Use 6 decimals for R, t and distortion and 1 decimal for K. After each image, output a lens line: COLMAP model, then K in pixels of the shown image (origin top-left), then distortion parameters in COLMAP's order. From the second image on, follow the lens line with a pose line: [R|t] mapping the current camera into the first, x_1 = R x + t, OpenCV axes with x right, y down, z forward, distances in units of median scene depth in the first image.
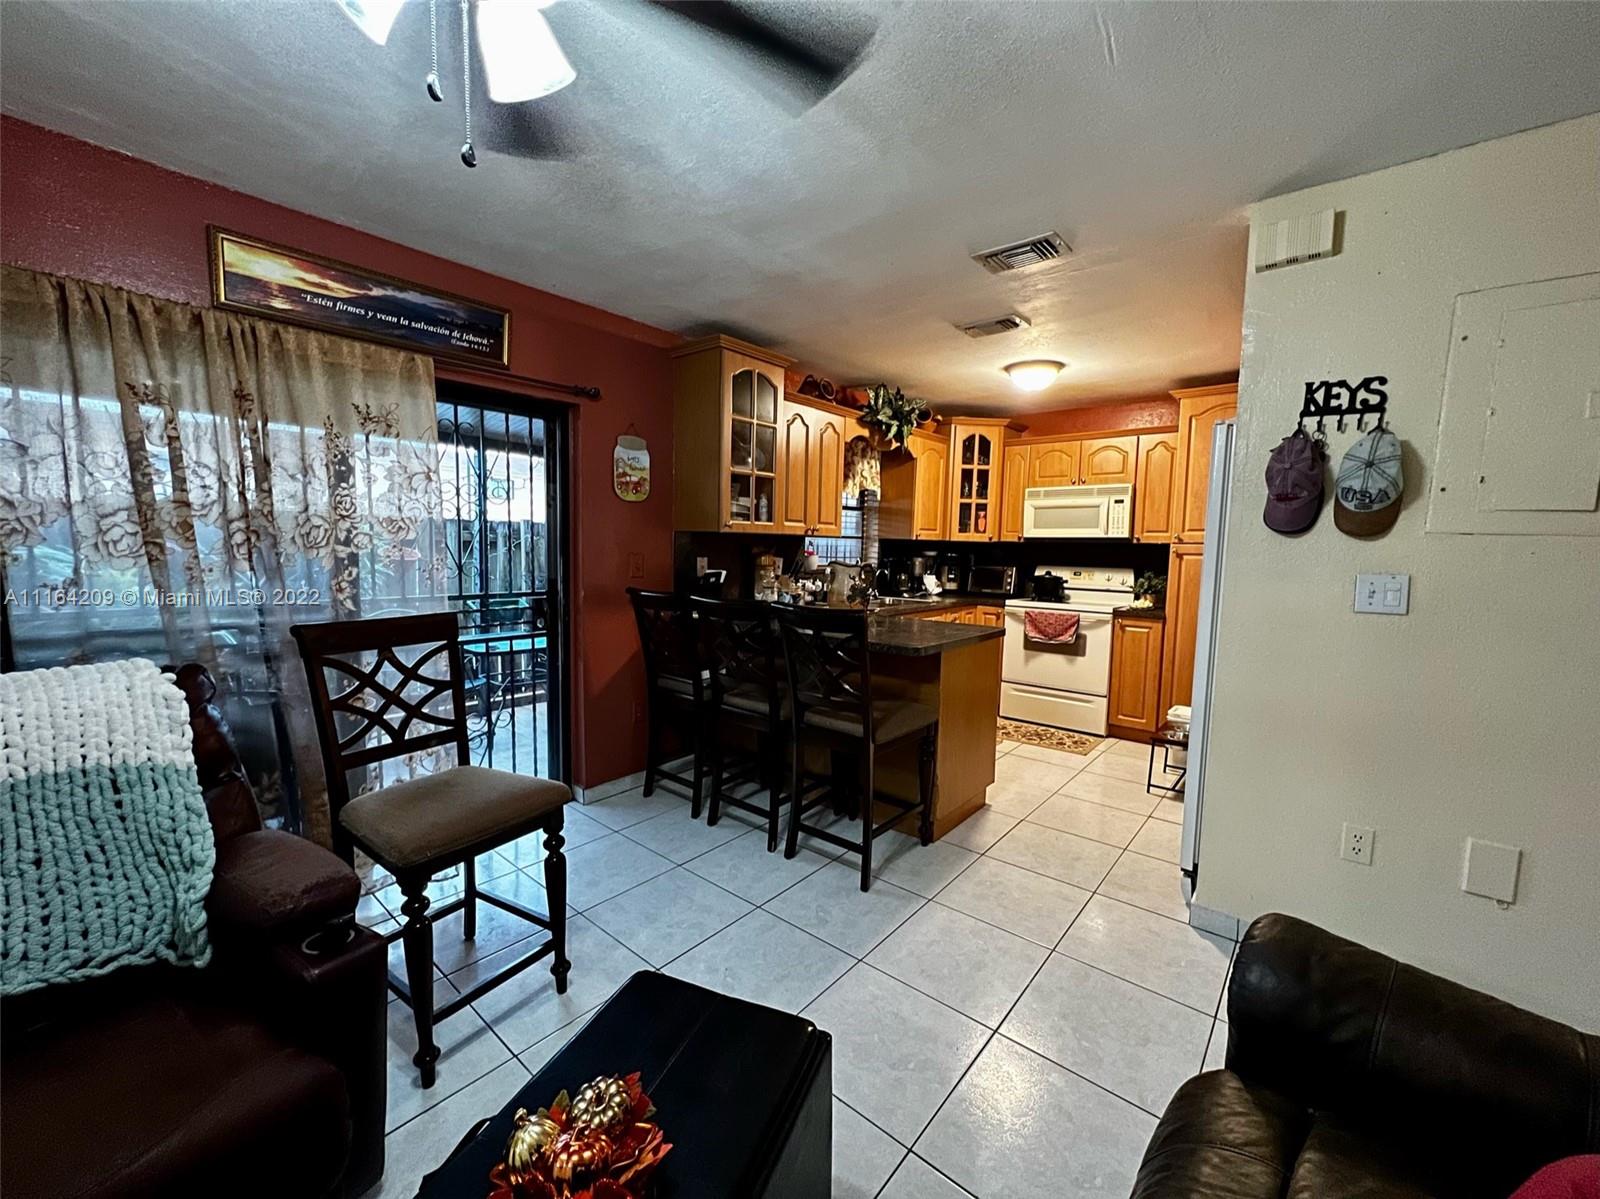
lens RADIAL K [[639.5, 0, 799.1], [0, 639.5, 602.6], [0, 0, 1]] dist [-0.001401, 0.000205]
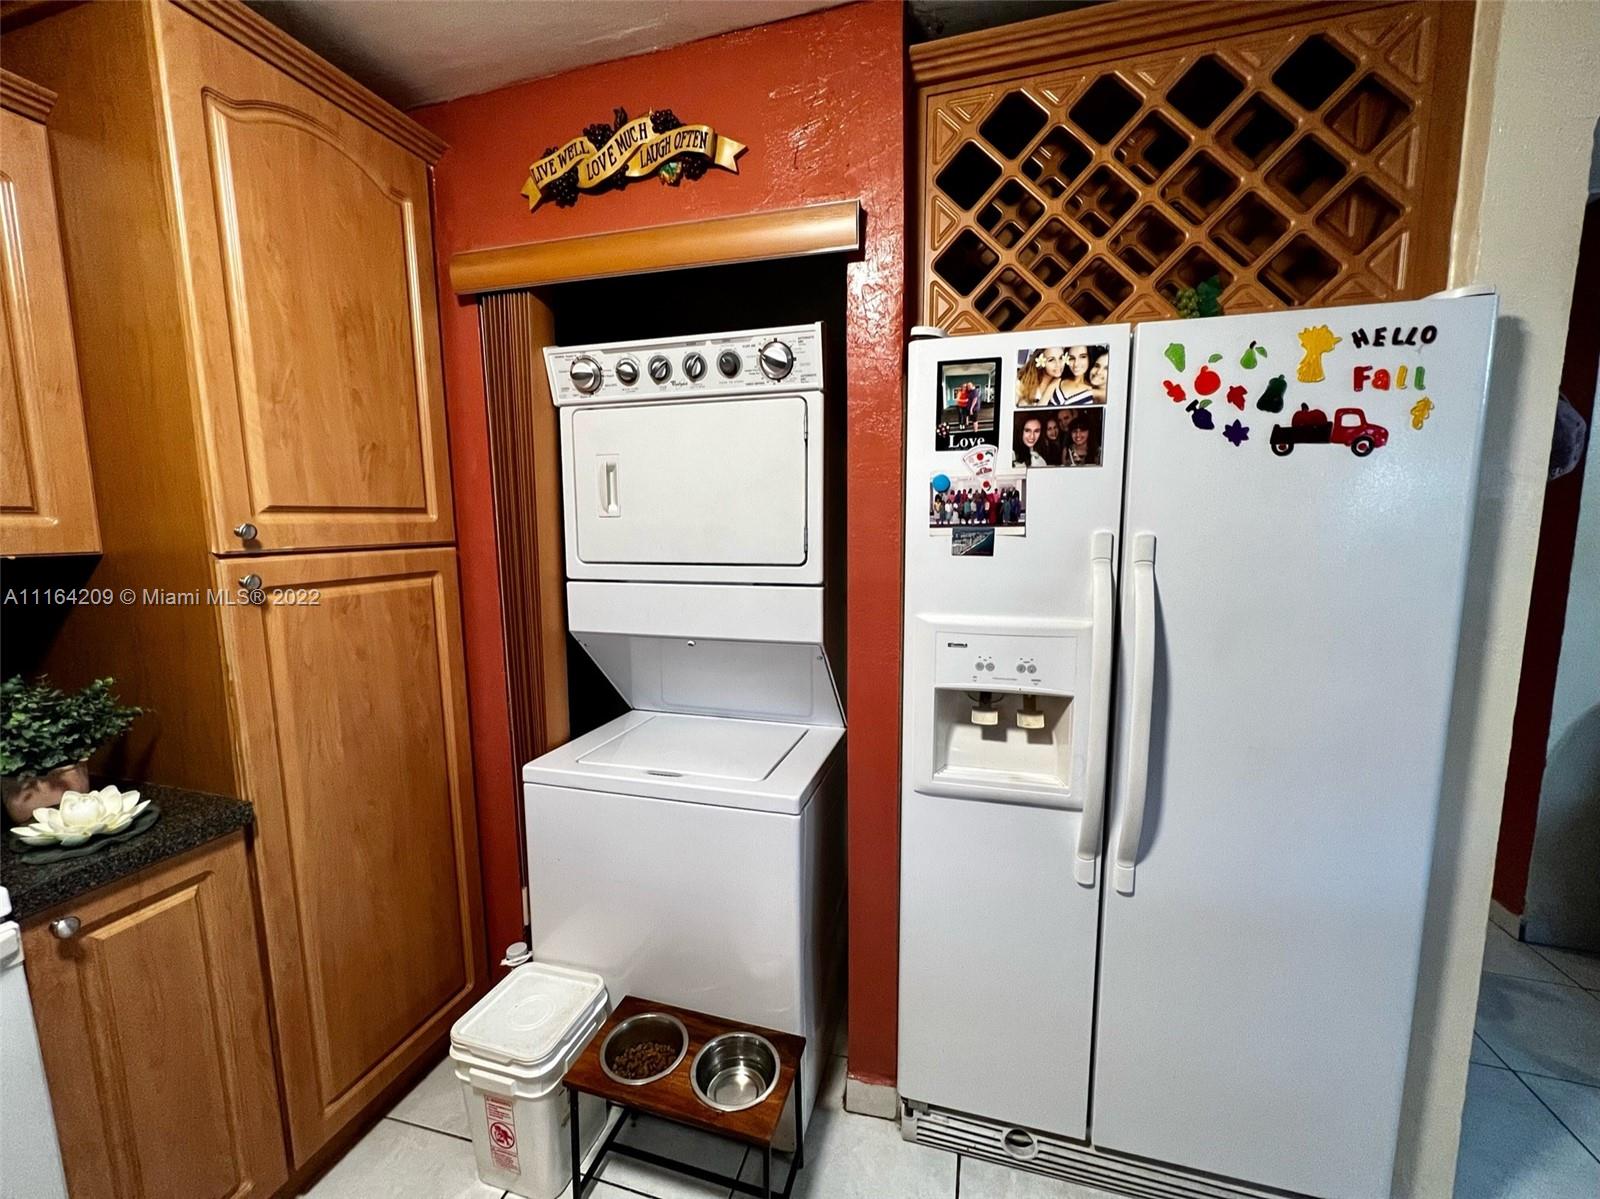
lens RADIAL K [[639.5, 0, 799.1], [0, 639.5, 602.6], [0, 0, 1]] dist [-0.001401, 0.000205]
pose [[-0.411299, -0.129134, 0.902307, 0.220827], [0.082739, 0.980538, 0.178045, -0.098171], [-0.907737, 0.147886, -0.392610, 0.854969]]
